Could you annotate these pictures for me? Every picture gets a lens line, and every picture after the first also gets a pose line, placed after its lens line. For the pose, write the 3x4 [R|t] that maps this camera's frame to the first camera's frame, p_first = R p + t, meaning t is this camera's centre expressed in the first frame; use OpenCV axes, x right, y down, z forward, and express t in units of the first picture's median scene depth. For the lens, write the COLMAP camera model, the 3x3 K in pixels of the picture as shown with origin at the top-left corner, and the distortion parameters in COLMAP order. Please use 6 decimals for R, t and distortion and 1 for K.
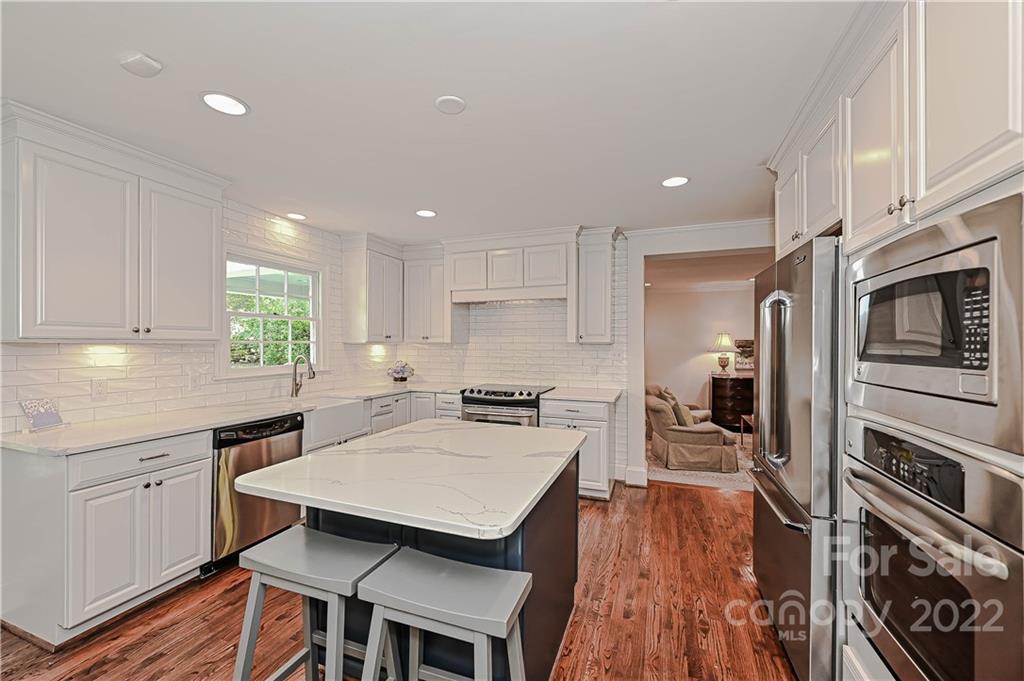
lens RADIAL K [[409.1, 0, 507.6], [0, 409.1, 345.1], [0, 0, 1]] dist [0.000894, 0.000021]
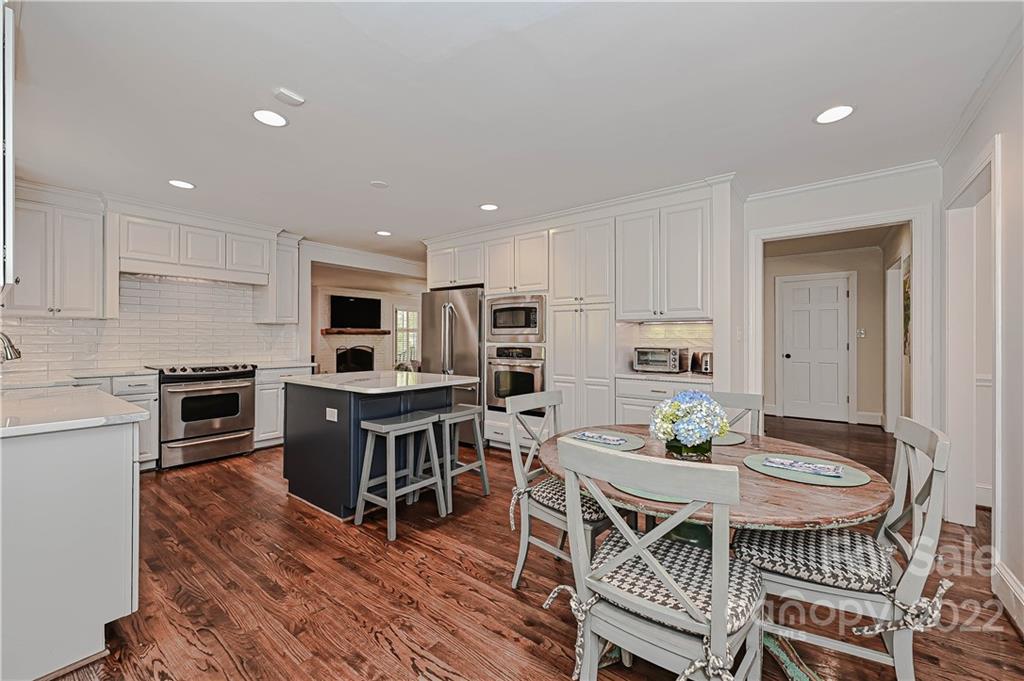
lens RADIAL K [[409.1, 0, 510.6], [0, 409.1, 337.2], [0, 0, 1]] dist [0.000894, 0.000021]
pose [[0.284614, -0.001142, 0.958641, -0.809125], [0.000153, 0.999999, 0.001146, 0.036712], [-0.958642, -0.000180, 0.284614, -0.029995]]
